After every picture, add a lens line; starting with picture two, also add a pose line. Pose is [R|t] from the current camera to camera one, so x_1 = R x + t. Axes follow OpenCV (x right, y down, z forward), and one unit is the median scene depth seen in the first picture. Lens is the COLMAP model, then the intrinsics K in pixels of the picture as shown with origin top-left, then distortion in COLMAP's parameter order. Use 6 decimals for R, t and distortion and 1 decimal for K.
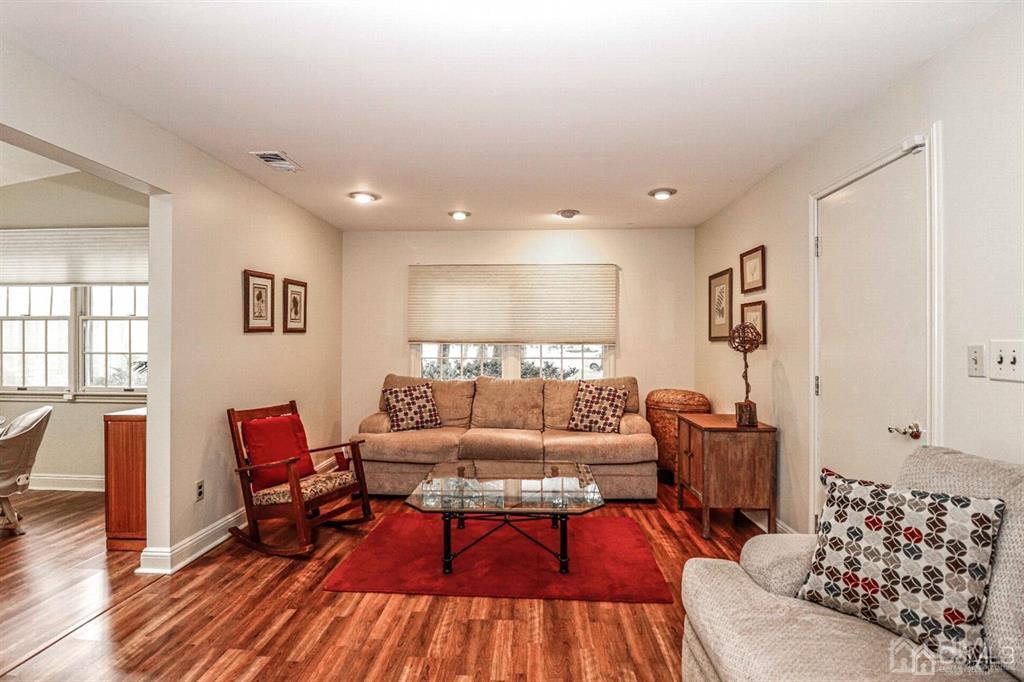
lens RADIAL K [[483.6, 0, 513.4], [0, 483.6, 340.7], [0, 0, 1]] dist [-0.016329, -0.000274]
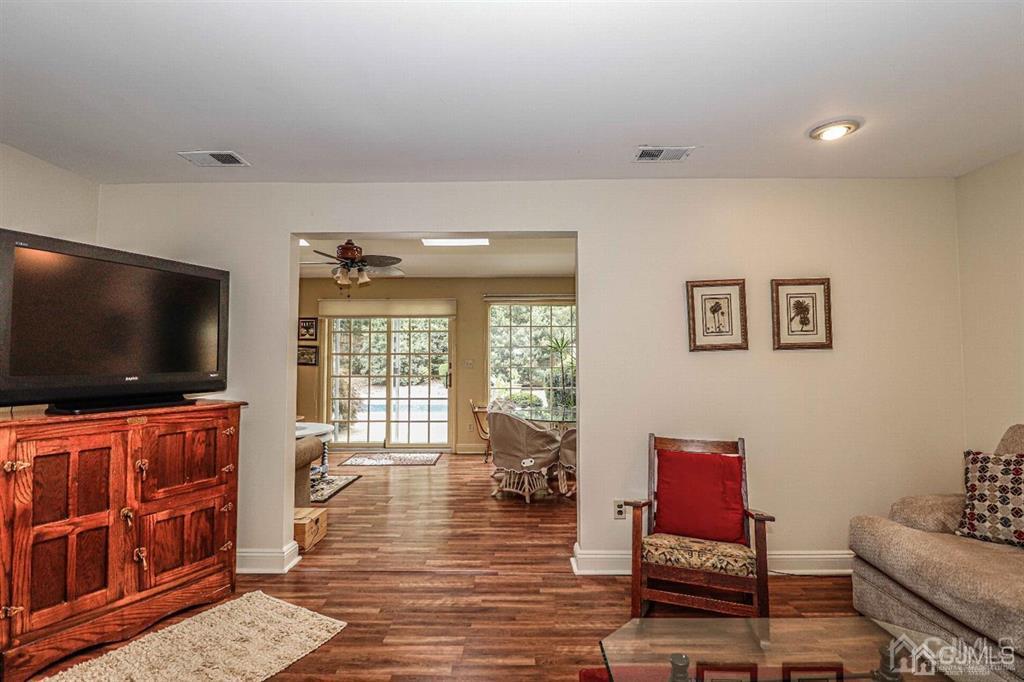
lens RADIAL K [[483.6, 0, 513.9], [0, 483.6, 336.1], [0, 0, 1]] dist [-0.016329, -0.000274]
pose [[0.030860, -0.058293, -0.997822, 0.274801], [0.004301, 0.998296, -0.058187, 0.004096], [0.999514, -0.002496, 0.031058, 0.552079]]
